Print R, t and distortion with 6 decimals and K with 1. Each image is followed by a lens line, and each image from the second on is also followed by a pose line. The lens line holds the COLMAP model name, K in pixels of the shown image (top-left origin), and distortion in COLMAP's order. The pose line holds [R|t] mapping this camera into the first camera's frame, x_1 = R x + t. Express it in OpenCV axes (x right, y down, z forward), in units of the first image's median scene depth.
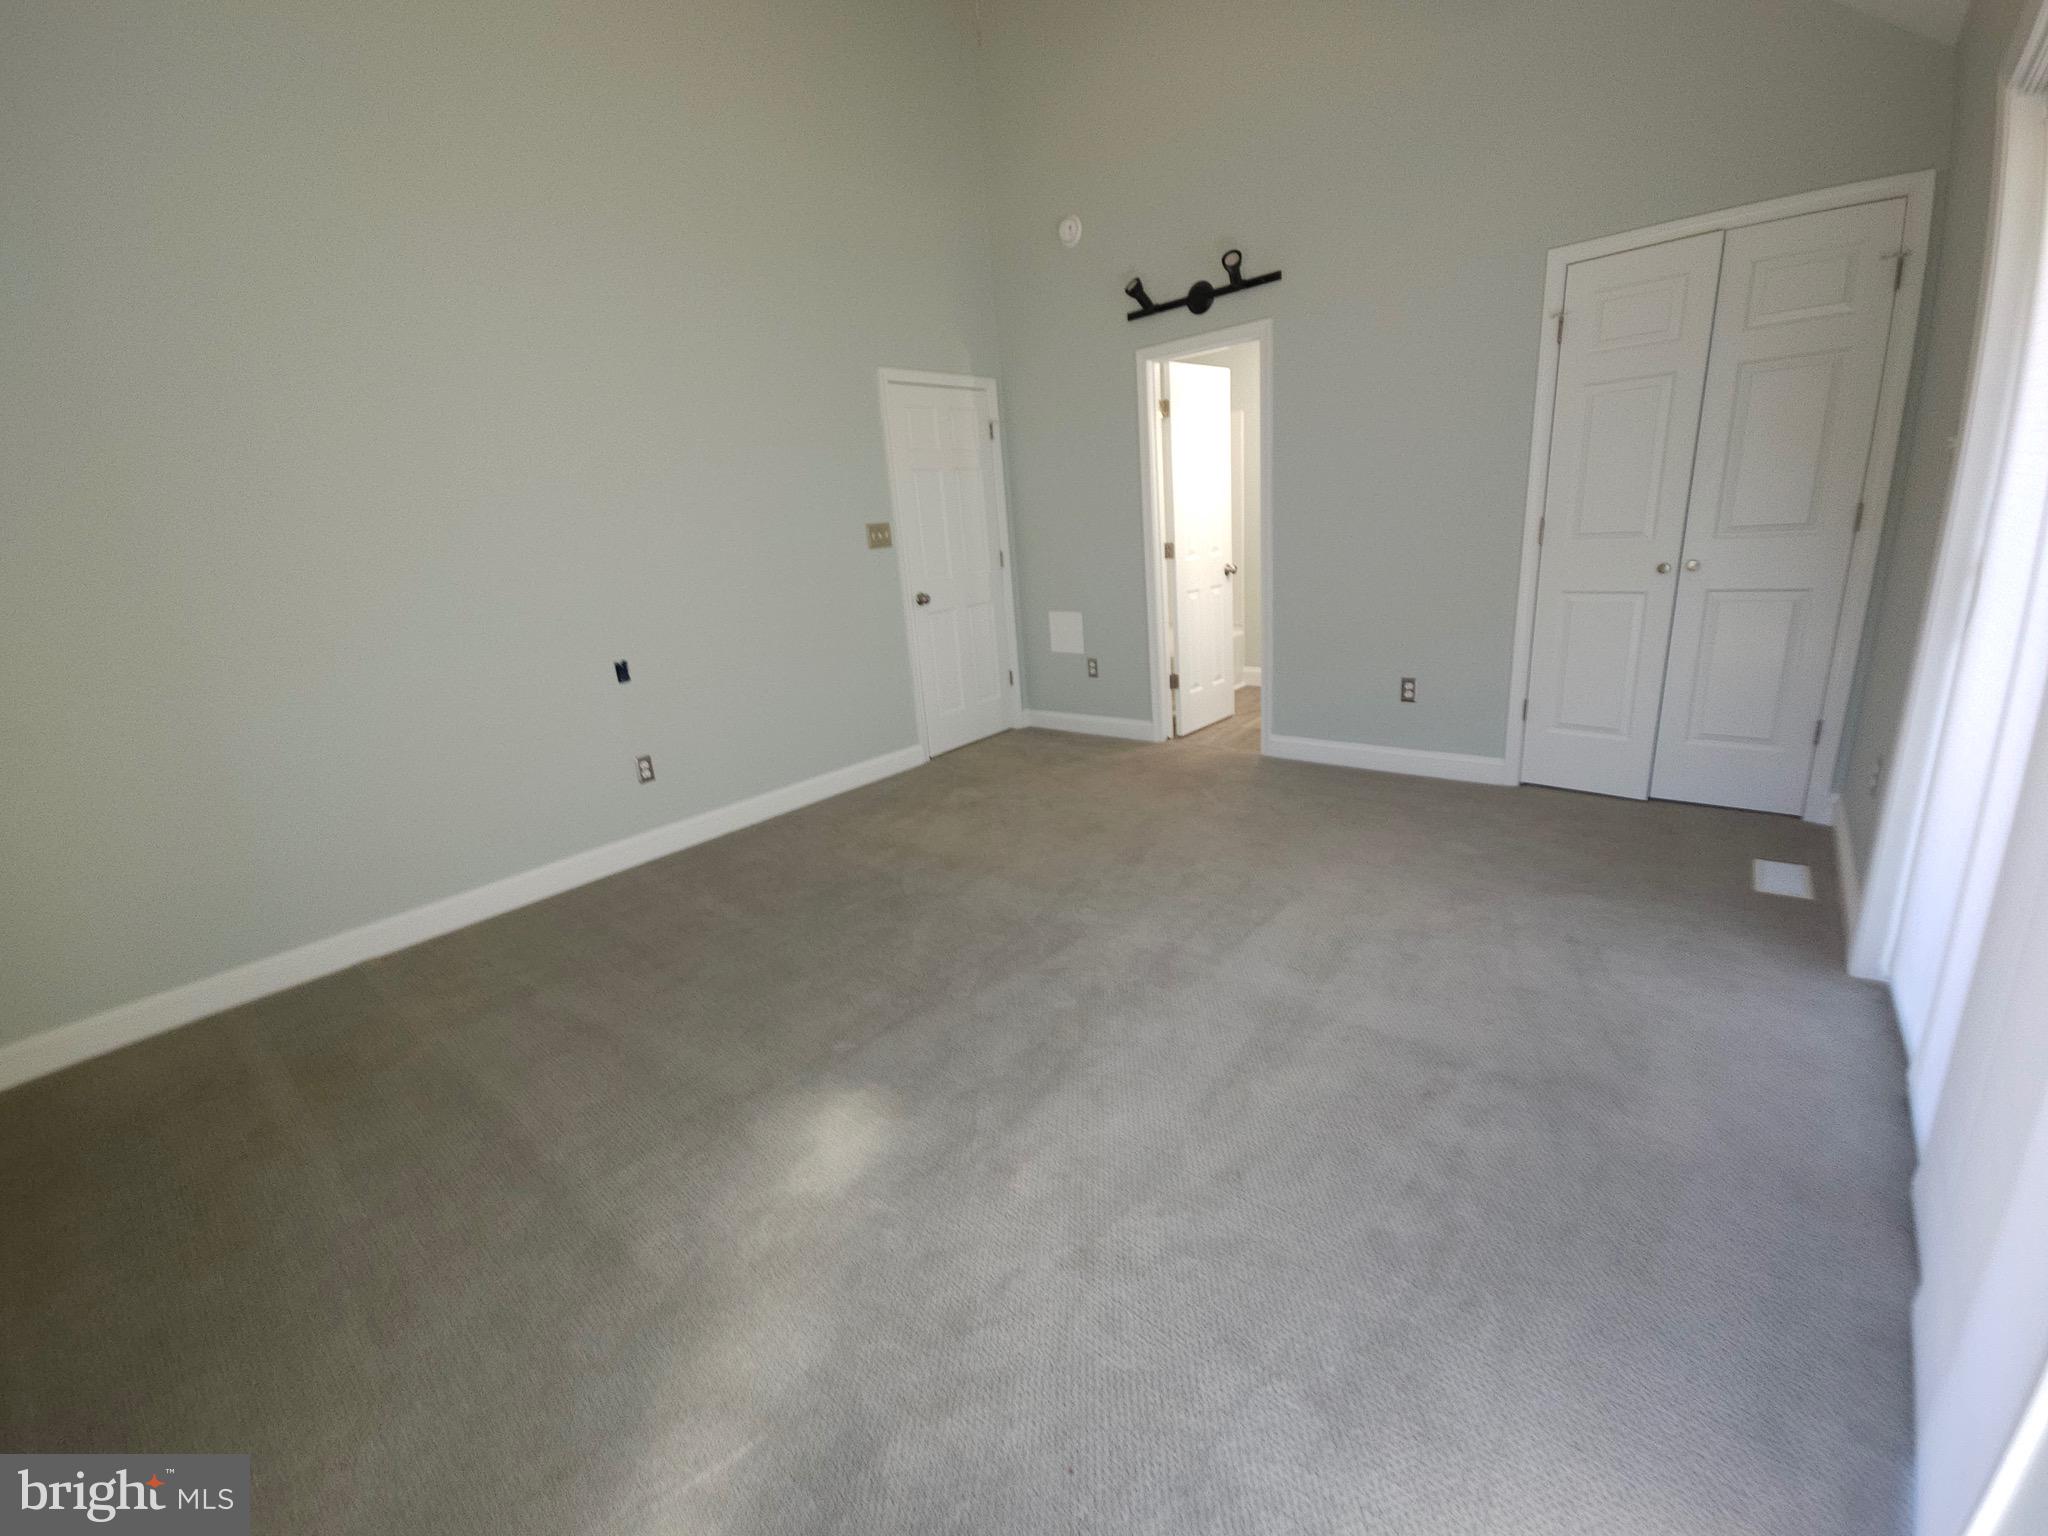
lens RADIAL K [[840.2, 0, 1024.1], [0, 840.2, 769.2], [0, 0, 1]] dist [0.016268, -0.008947]
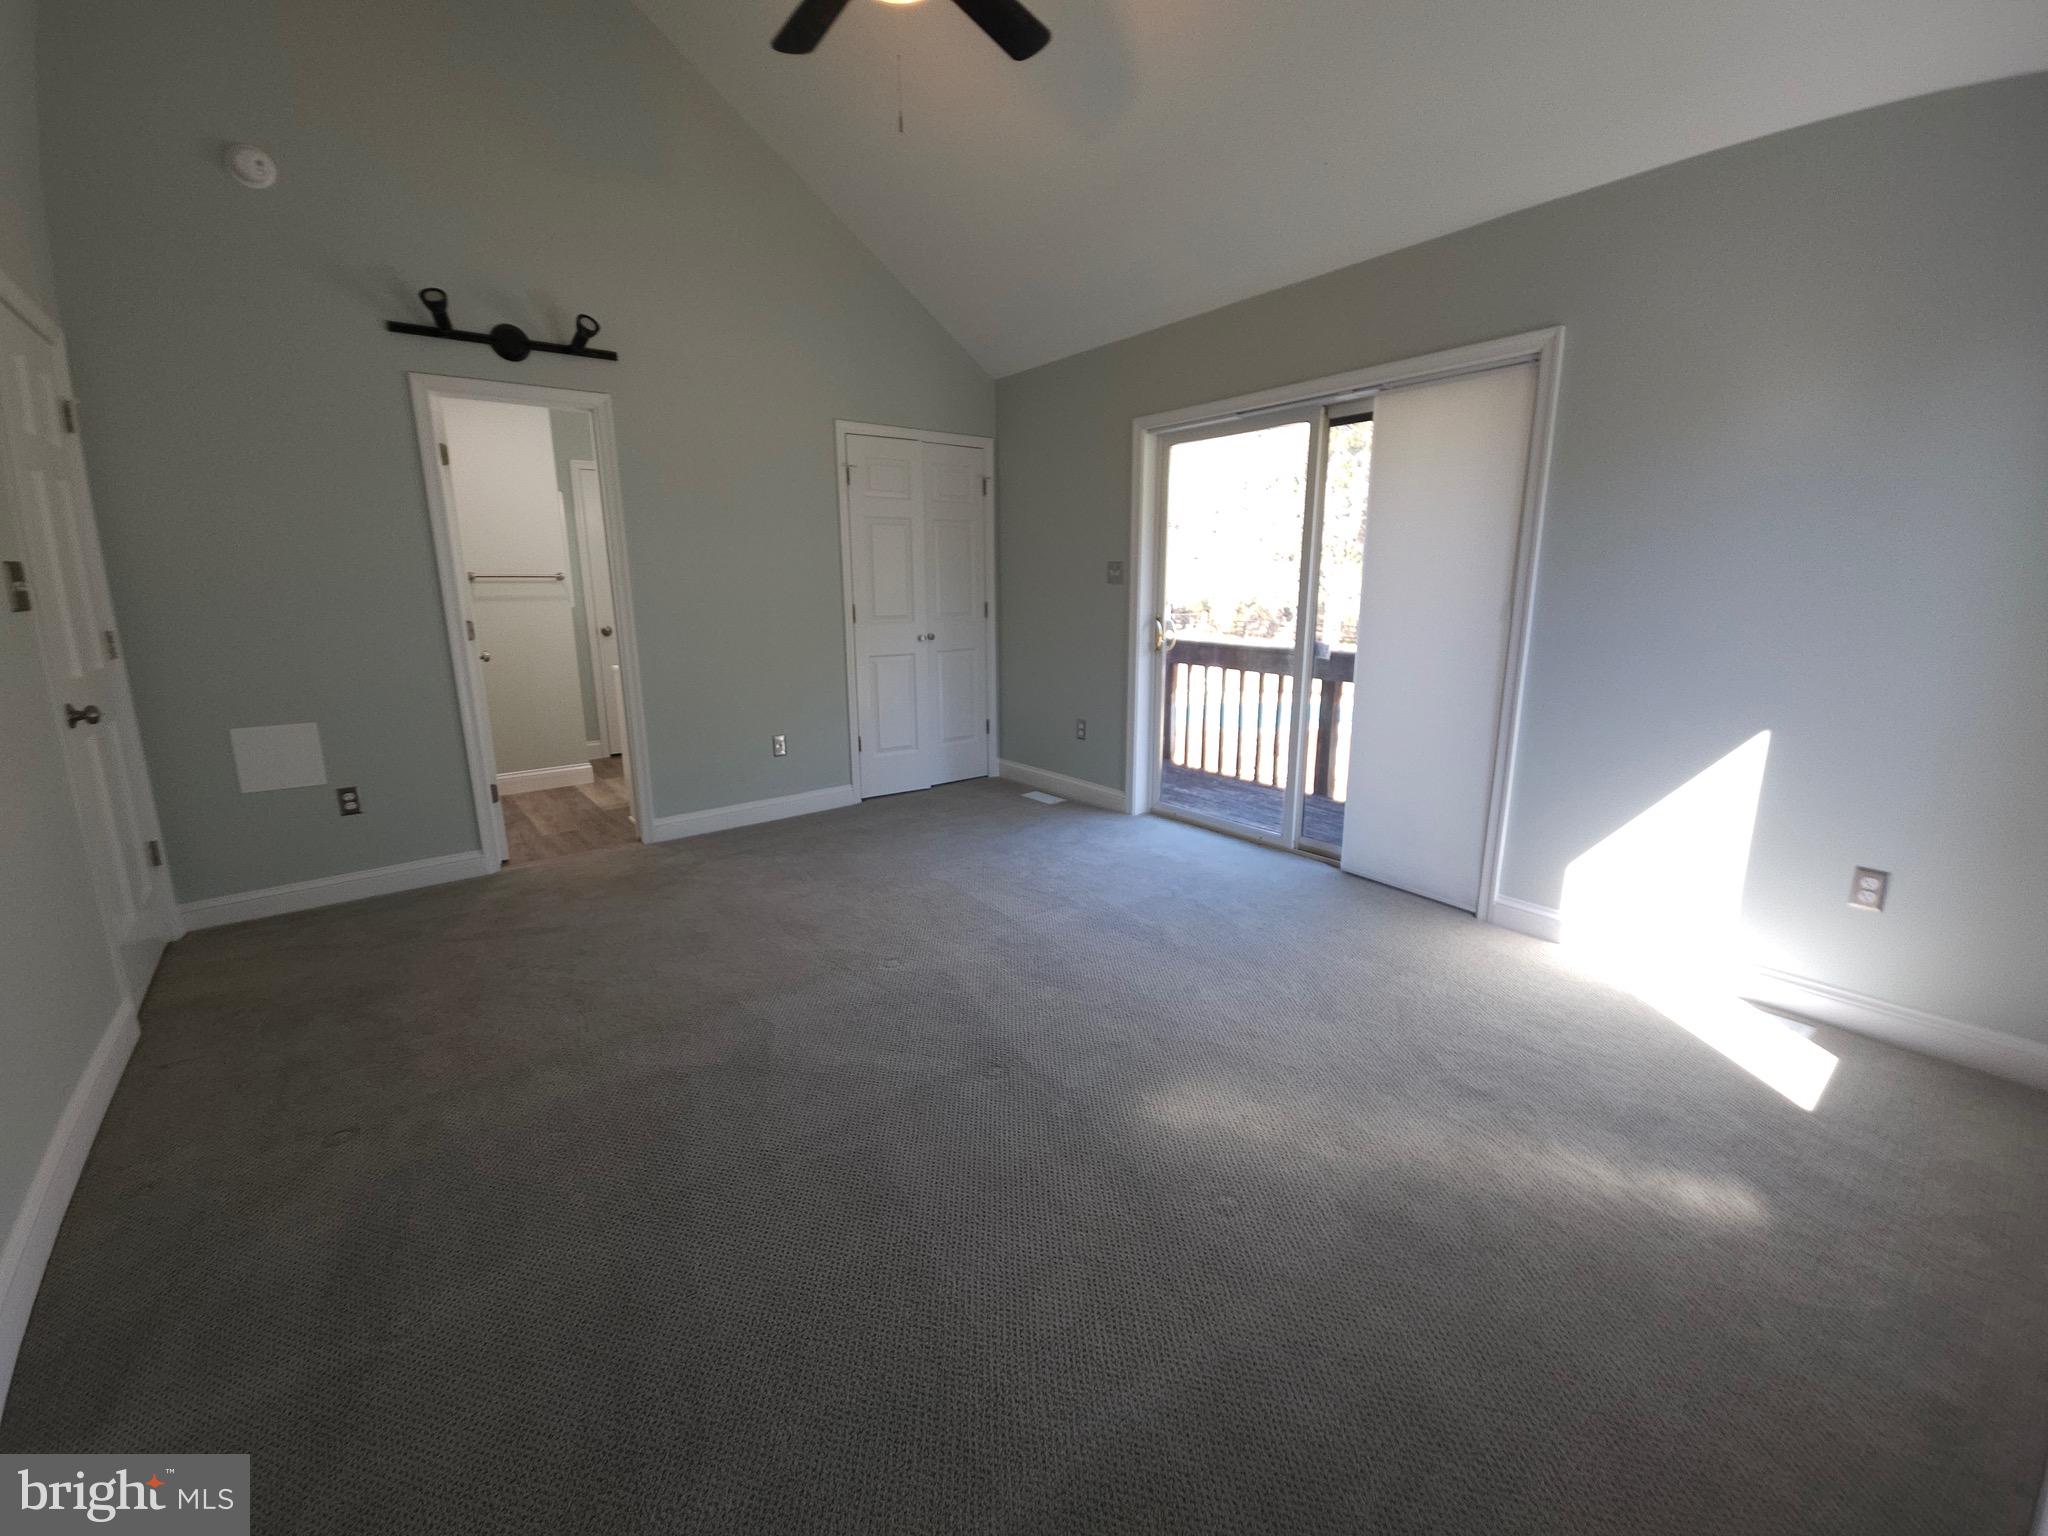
lens RADIAL K [[840.2, 0, 1026.8], [0, 840.2, 764.2], [0, 0, 1]] dist [0.016268, -0.008947]
pose [[0.178459, -0.135381, 0.974589, -0.646020], [0.276312, 0.957528, 0.082415, -0.074113], [-0.944354, 0.254583, 0.208287, 0.459789]]
